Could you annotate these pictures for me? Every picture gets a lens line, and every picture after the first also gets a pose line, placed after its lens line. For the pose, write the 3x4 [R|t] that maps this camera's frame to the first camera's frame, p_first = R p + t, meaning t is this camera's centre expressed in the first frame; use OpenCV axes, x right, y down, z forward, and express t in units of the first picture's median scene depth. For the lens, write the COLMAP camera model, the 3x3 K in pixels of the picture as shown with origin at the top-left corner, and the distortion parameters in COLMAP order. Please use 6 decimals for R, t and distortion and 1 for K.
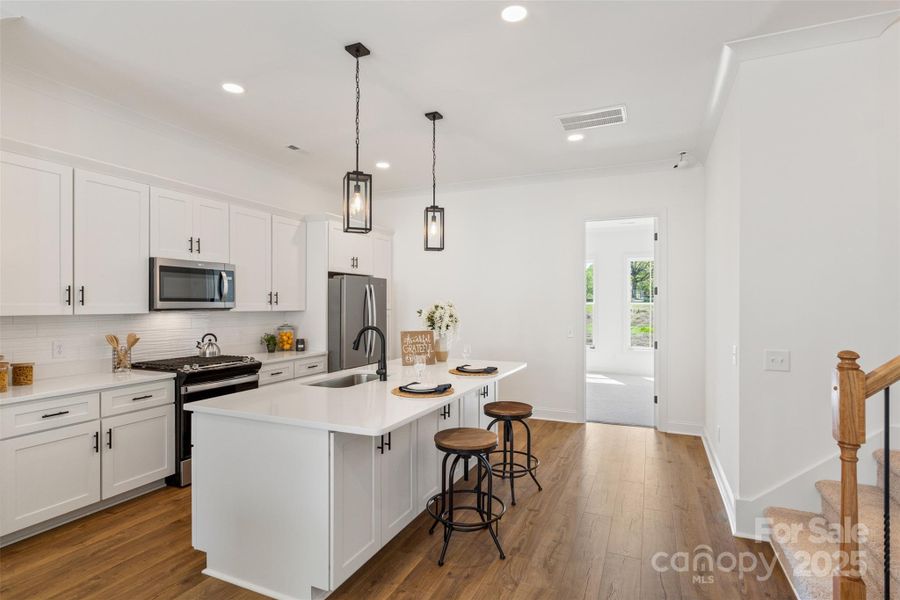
lens RADIAL K [[455.6, 0, 453.1], [0, 455.6, 303.3], [0, 0, 1]] dist [-0.006923, 0.000317]
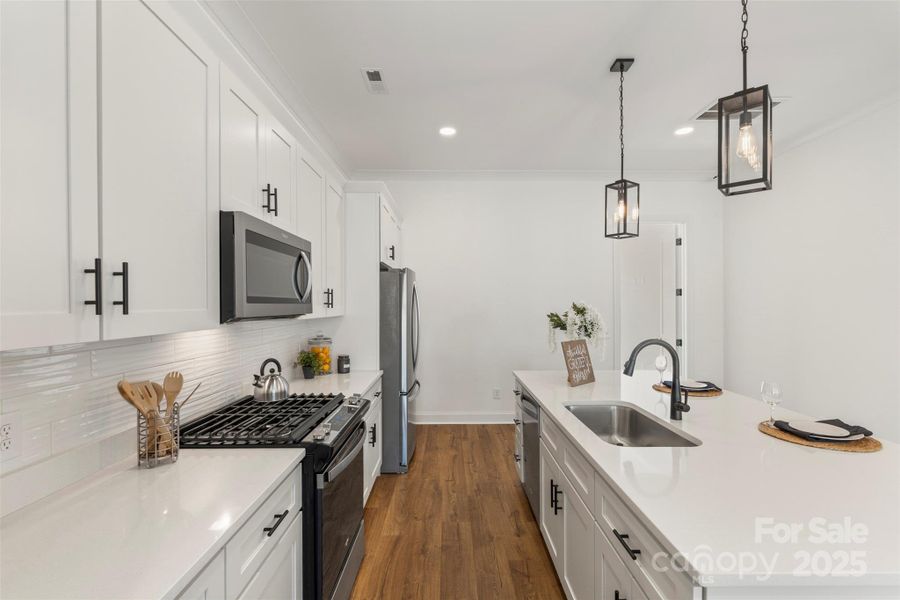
lens RADIAL K [[395.6, 0, 449.7], [0, 395.6, 304.5], [0, 0, 1]] dist [-0.006555, 0.000550]
pose [[0.914890, -0.003412, 0.403688, -0.588891], [0.002936, 0.999994, 0.001797, -0.002800], [-0.403692, -0.000459, 0.914895, 0.502390]]
